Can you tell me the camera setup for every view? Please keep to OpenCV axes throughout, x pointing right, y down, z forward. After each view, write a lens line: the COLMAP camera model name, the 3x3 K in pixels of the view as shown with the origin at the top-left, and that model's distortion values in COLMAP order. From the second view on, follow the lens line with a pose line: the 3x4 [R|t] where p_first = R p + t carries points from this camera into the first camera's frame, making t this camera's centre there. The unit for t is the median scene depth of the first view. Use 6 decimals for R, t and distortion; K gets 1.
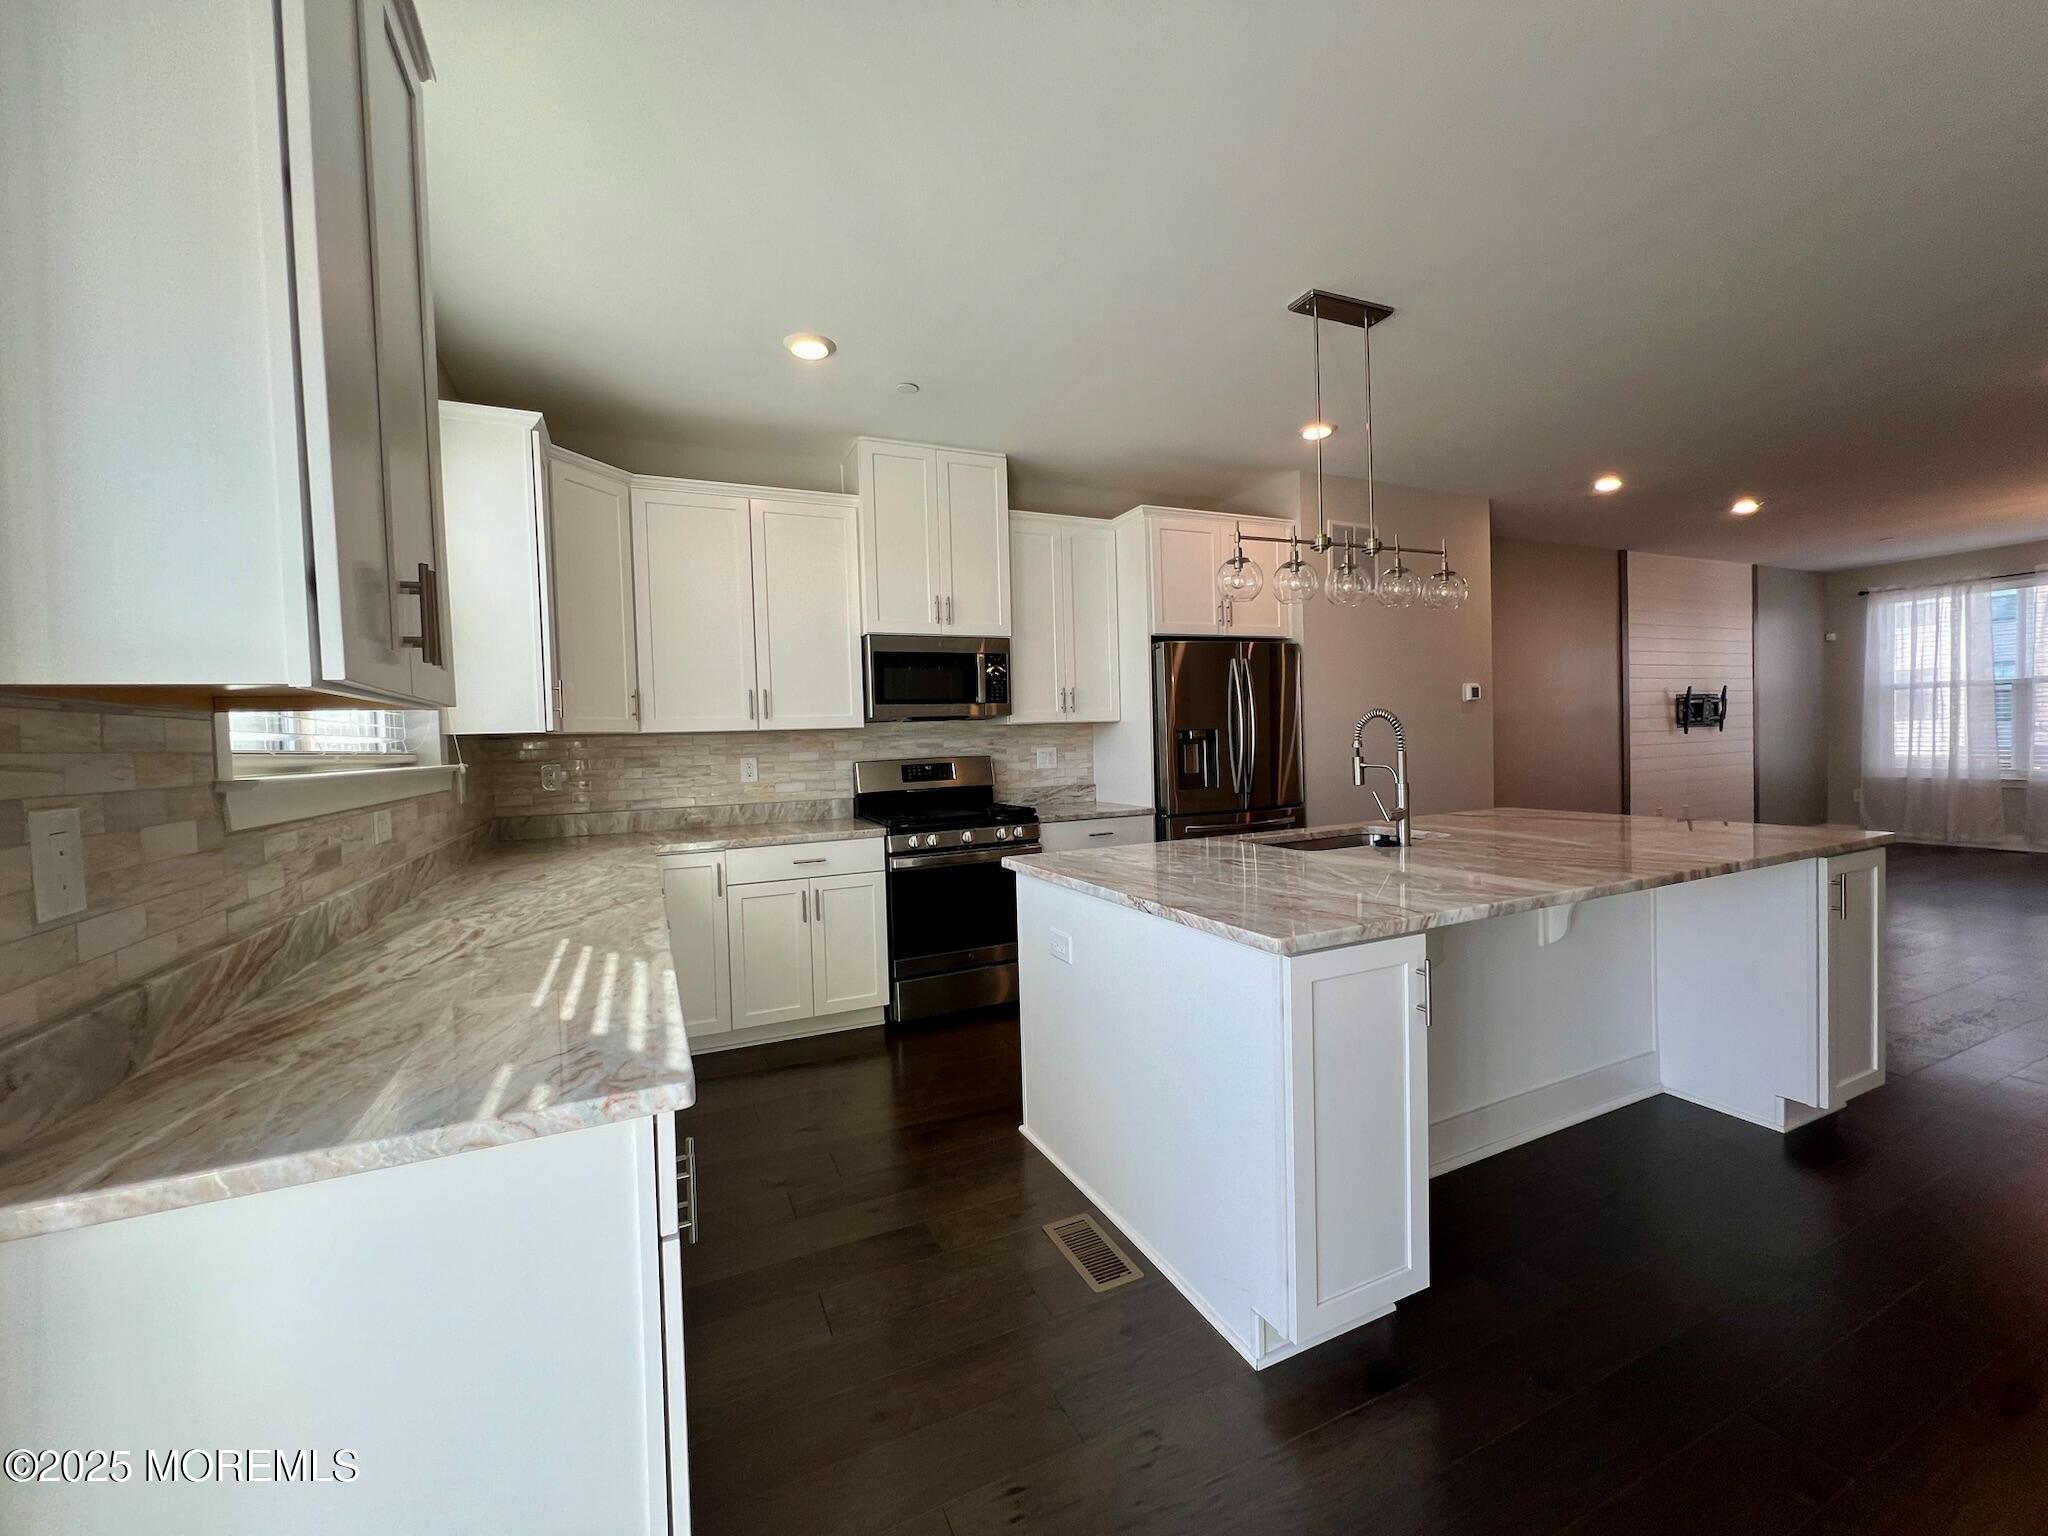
lens RADIAL K [[817.6, 0, 1019.1], [0, 817.6, 763.1], [0, 0, 1]] dist [-0.002664, 0.000588]
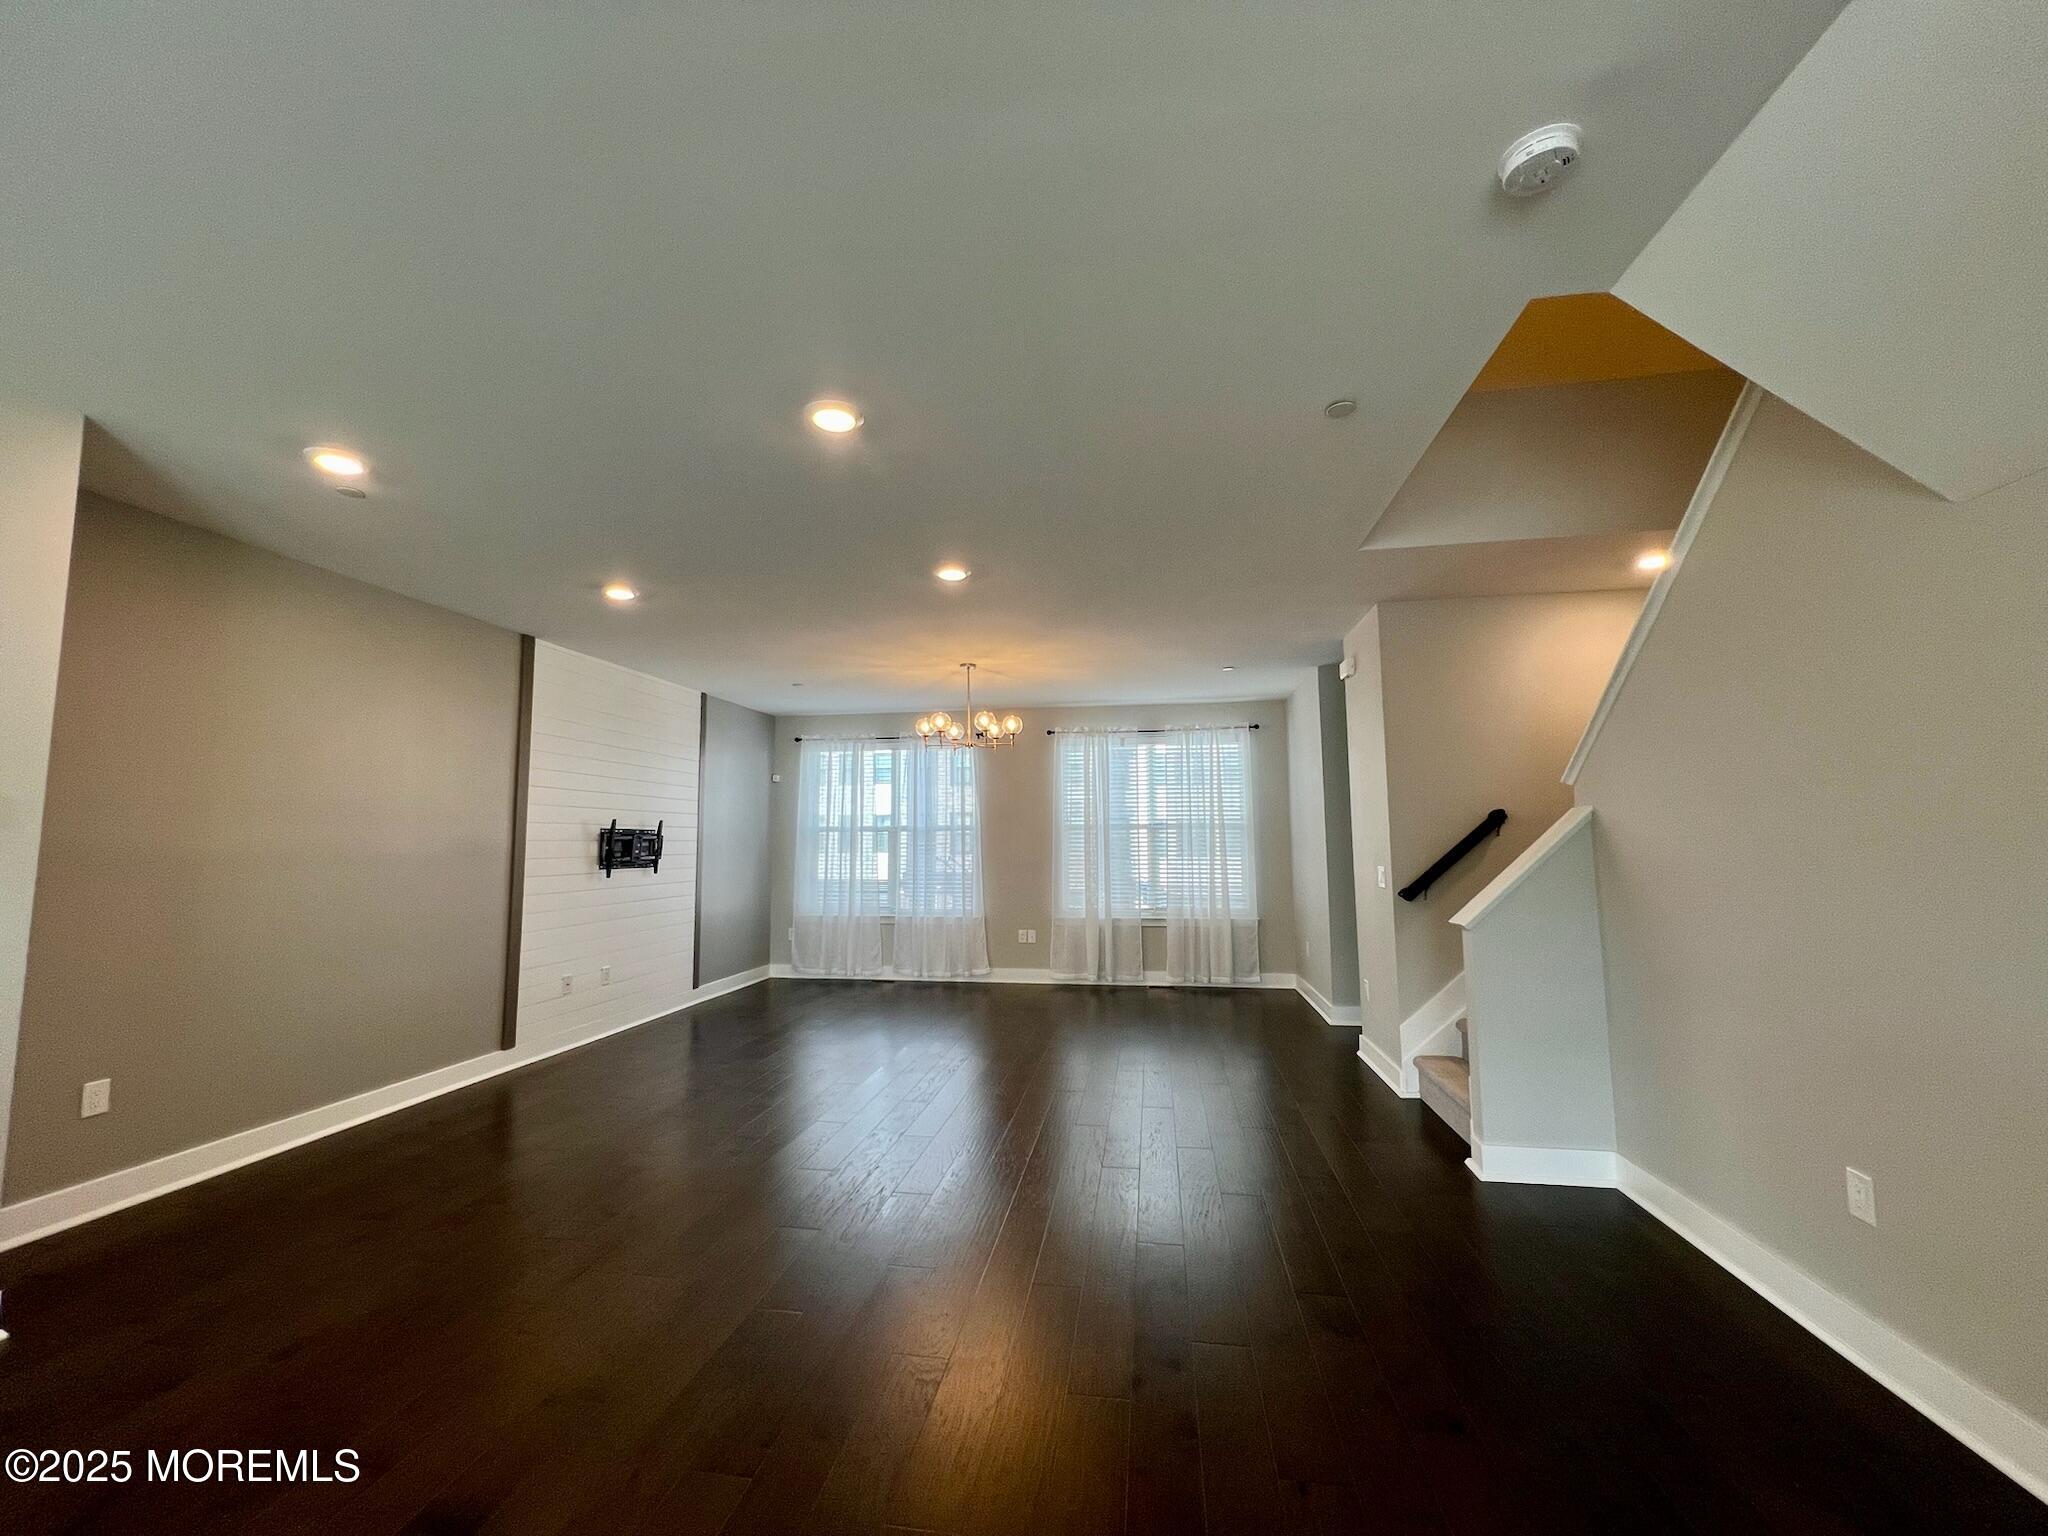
lens RADIAL K [[817.6, 0, 1019.1], [0, 817.6, 763.1], [0, 0, 1]] dist [-0.002664, 0.000588]
pose [[0.557765, 0.108096, 0.822930, 0.627887], [0.014107, 0.990105, -0.139617, -0.050412], [-0.829879, 0.089483, 0.550721, 0.349684]]
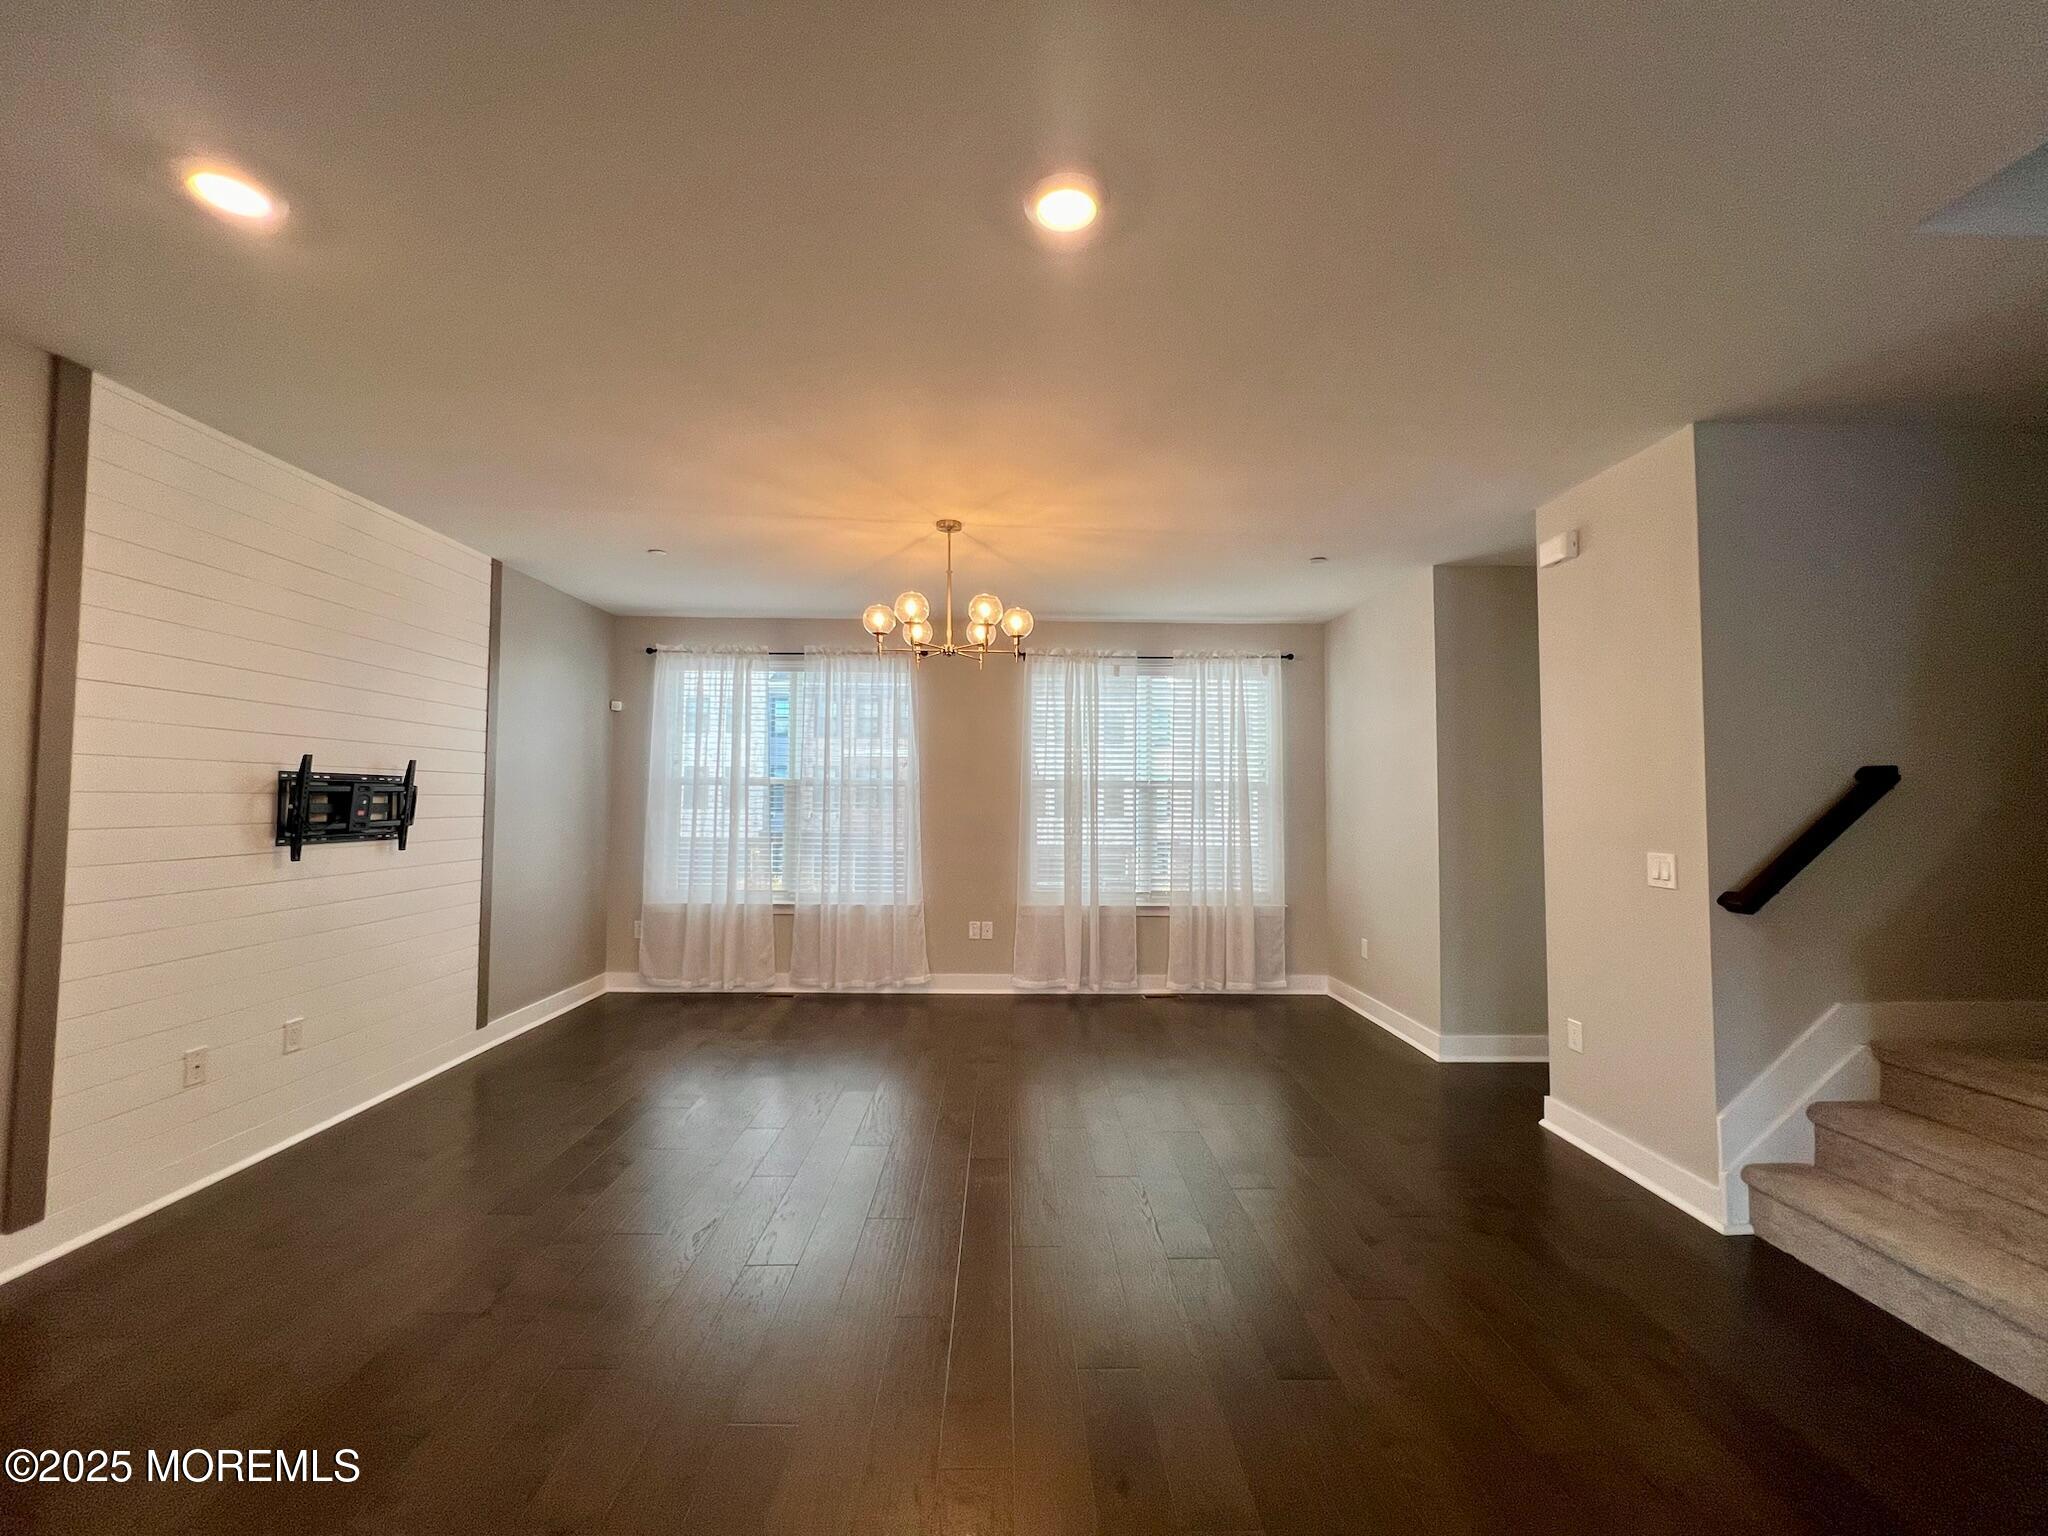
lens RADIAL K [[820.2, 0, 1023.7], [0, 820.2, 763.7], [0, 0, 1]] dist [-0.000407, 0.000038]
pose [[0.398303, 0.074957, 0.914186, 0.970019], [0.008565, 0.996308, -0.085422, -0.080670], [-0.917214, 0.041854, 0.396191, 0.784556]]
